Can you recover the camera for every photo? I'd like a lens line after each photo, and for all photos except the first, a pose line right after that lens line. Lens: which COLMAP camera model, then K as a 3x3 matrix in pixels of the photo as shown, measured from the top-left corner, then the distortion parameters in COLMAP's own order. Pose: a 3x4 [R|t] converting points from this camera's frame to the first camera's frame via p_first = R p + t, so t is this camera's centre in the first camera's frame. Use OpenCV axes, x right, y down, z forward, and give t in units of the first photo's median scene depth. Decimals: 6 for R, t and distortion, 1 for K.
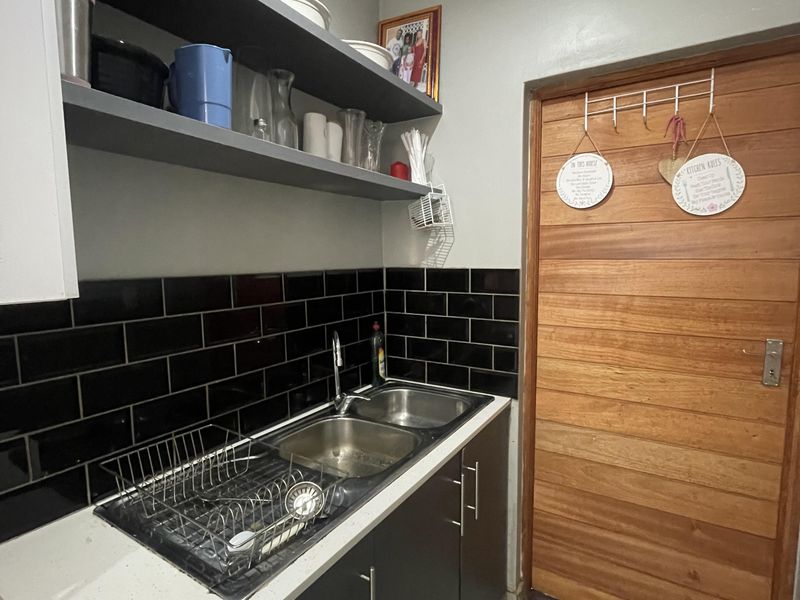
lens RADIAL K [[439.0, 0, 395.5], [0, 439.0, 297.2], [0, 0, 1]] dist [-0.005375, 0.000703]
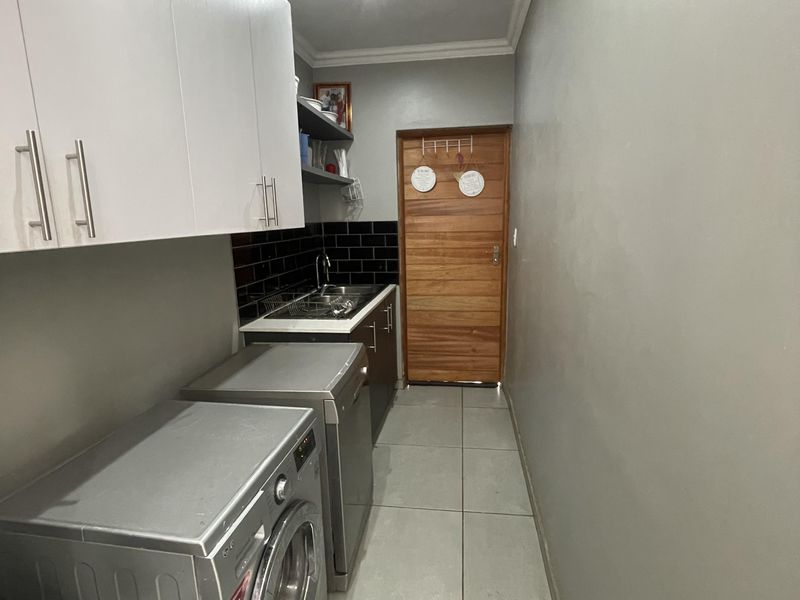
lens RADIAL K [[439.0, 0, 399.8], [0, 439.0, 293.1], [0, 0, 1]] dist [-0.005375, 0.000703]
pose [[0.915998, -0.082069, 0.392699, -0.537866], [0.051871, 0.994864, 0.086922, 0.093120], [-0.397816, -0.059251, 0.915550, -0.905006]]
